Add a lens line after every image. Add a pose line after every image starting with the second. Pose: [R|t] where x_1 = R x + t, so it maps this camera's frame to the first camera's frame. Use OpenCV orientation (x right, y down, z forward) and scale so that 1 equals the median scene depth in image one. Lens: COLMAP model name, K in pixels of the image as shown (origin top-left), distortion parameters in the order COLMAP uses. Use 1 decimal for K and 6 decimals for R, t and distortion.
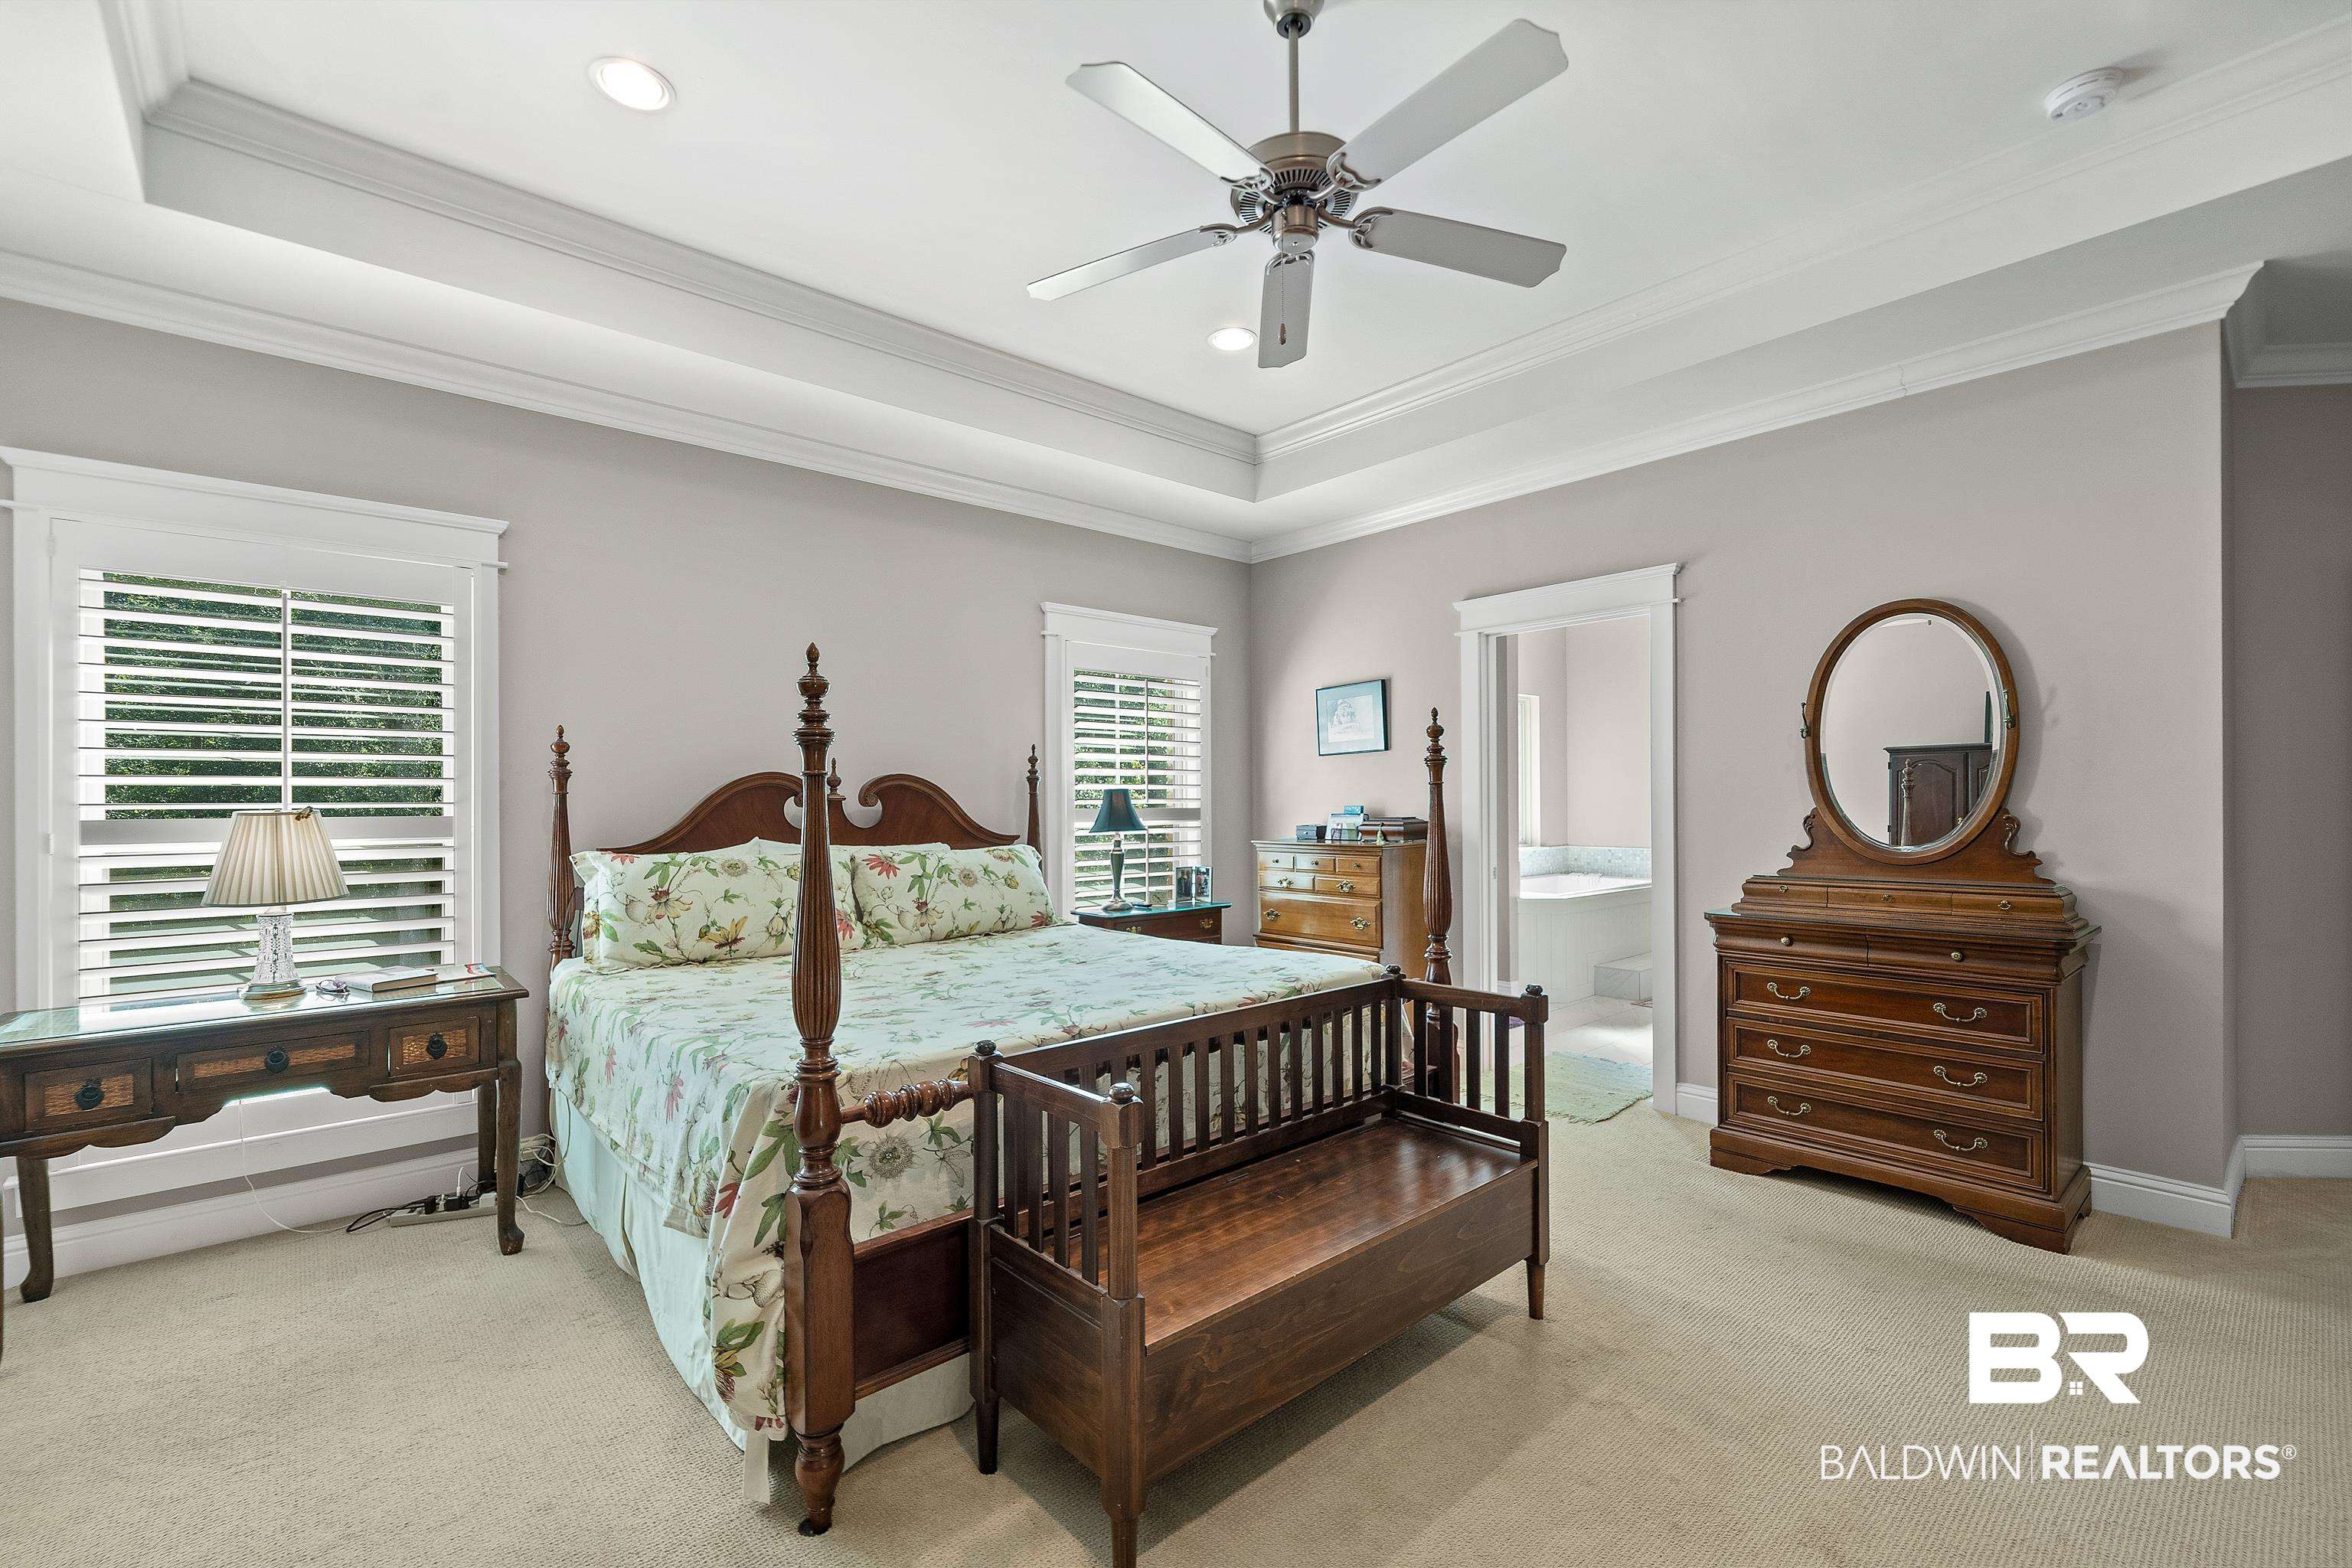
lens RADIAL K [[997.0, 0, 1187.9], [0, 997.0, 798.0], [0, 0, 1]] dist [-0.010530, 0.000224]
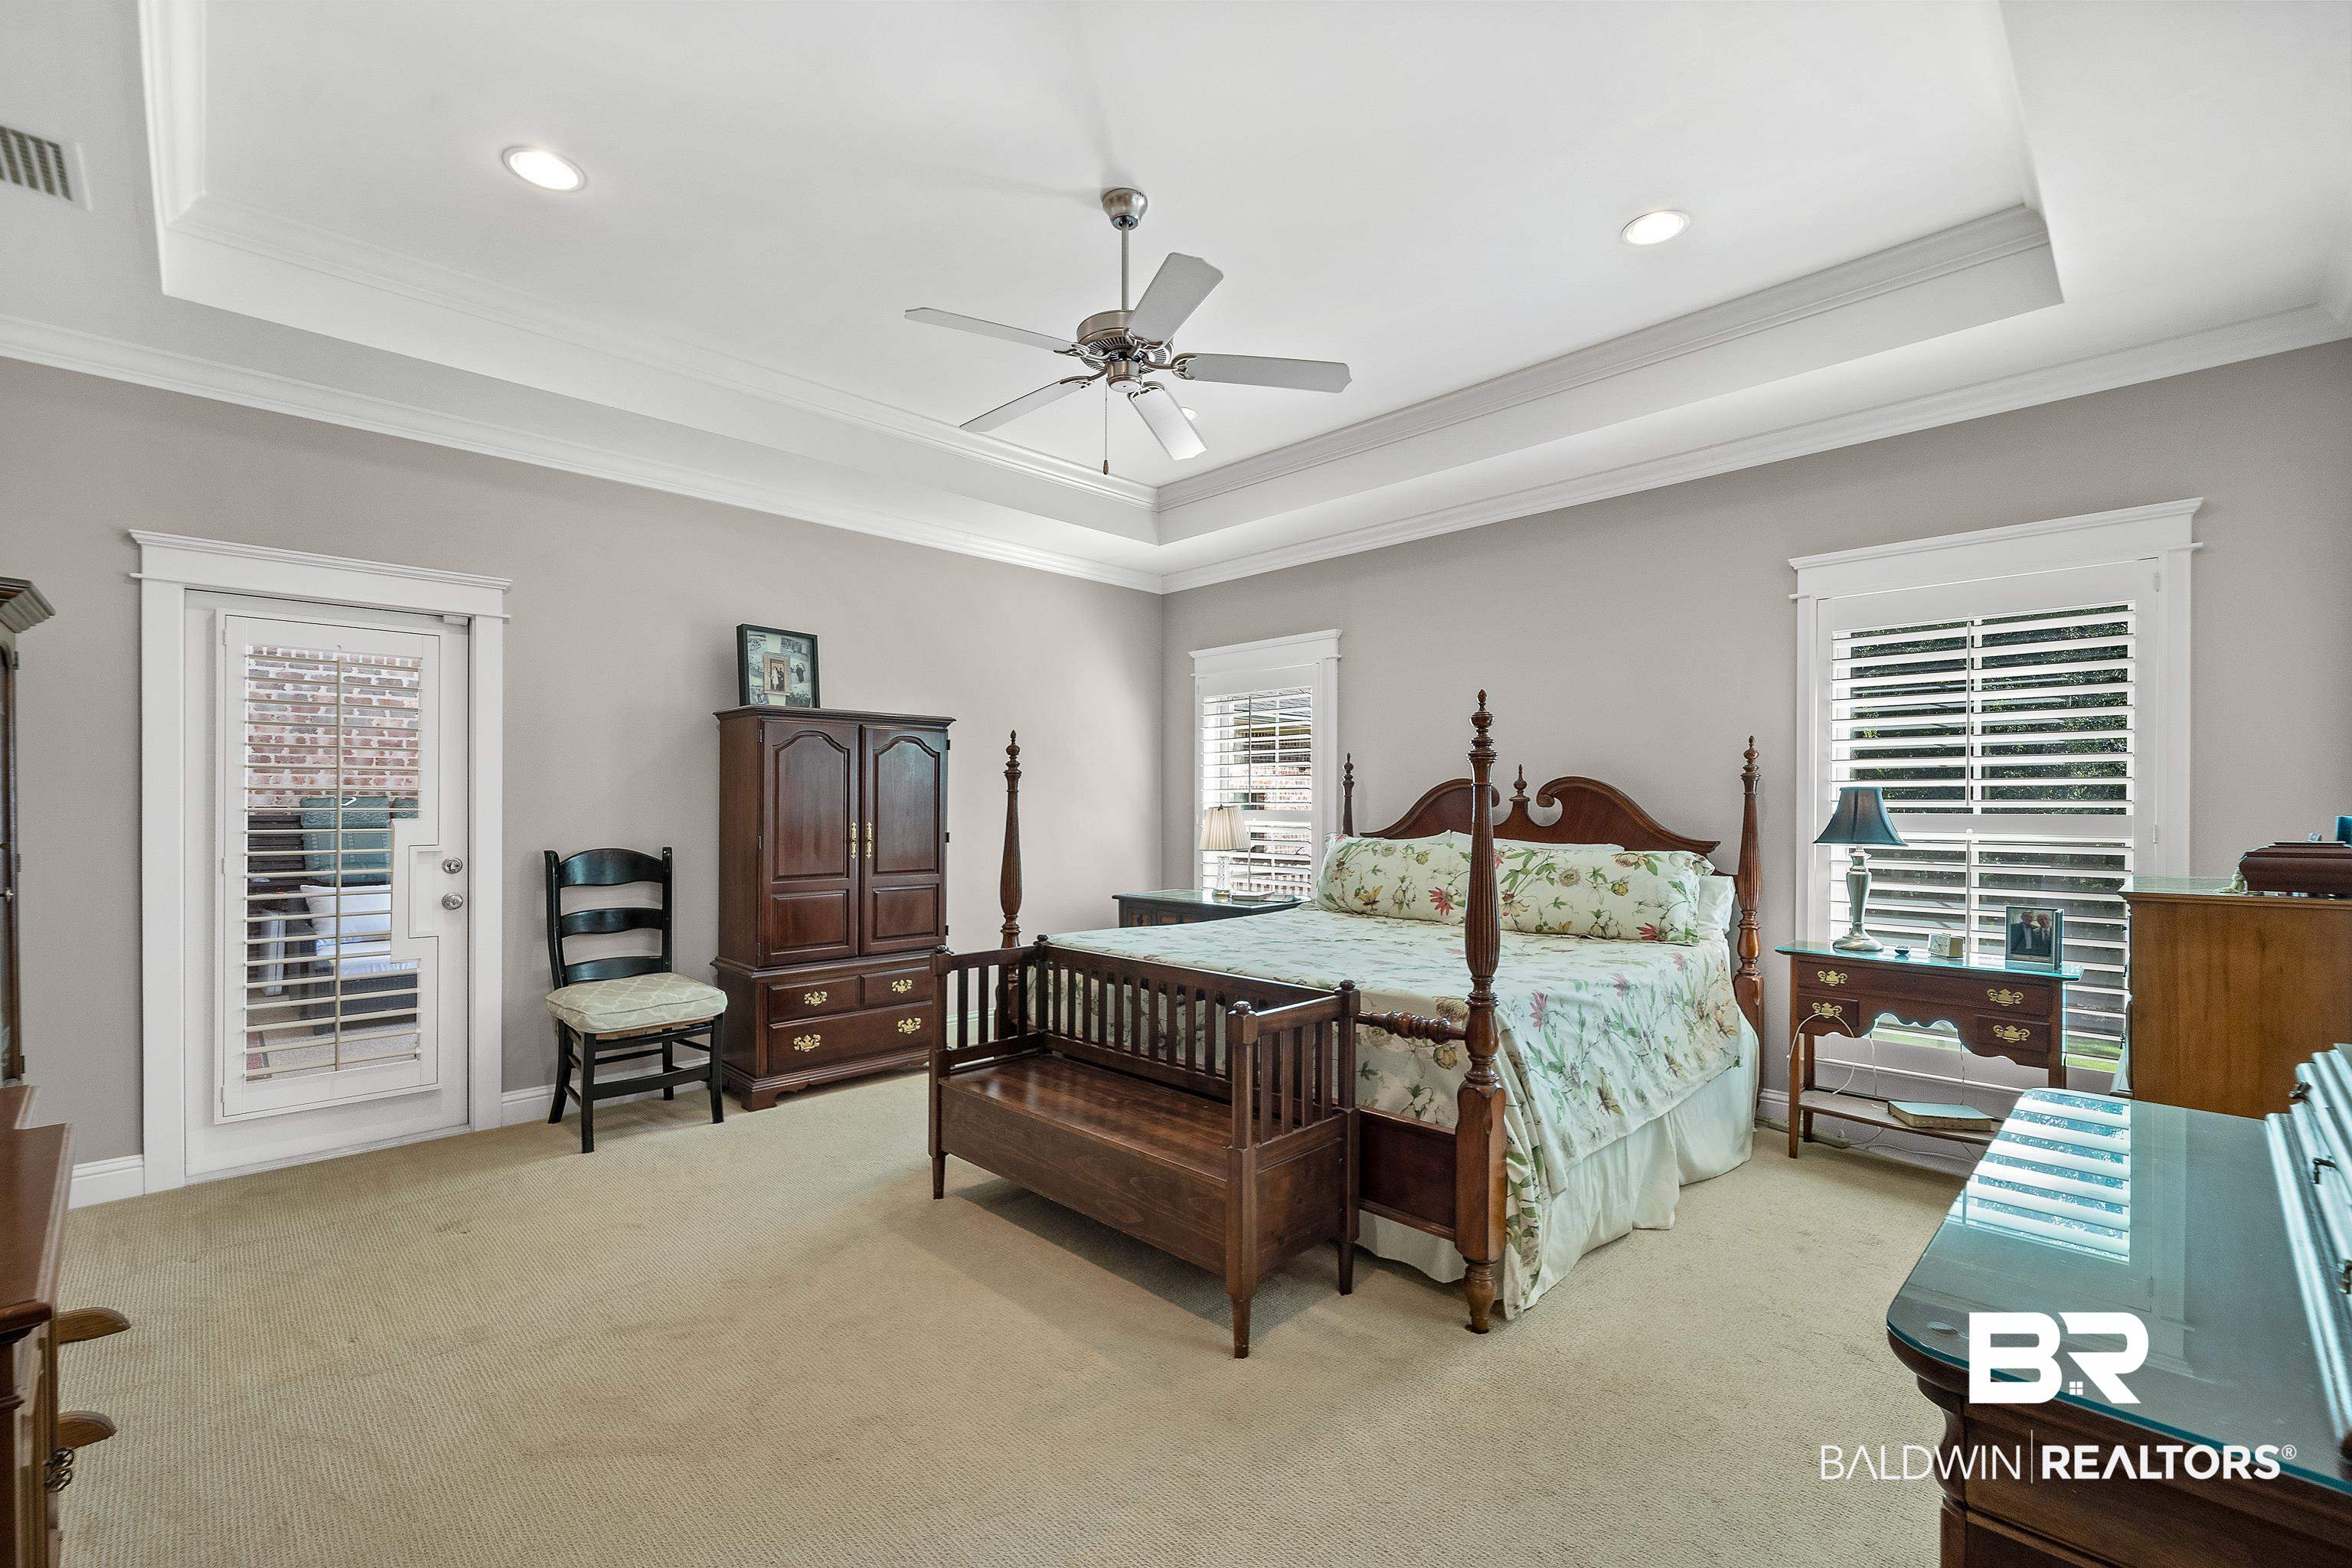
lens RADIAL K [[997.0, 0, 1187.9], [0, 997.0, 798.0], [0, 0, 1]] dist [-0.010530, 0.000224]
pose [[0.054268, -0.000823, -0.998526, 0.762541], [0.000953, 0.999999, -0.000772, -0.000942], [0.998526, -0.000909, 0.054269, 0.549787]]
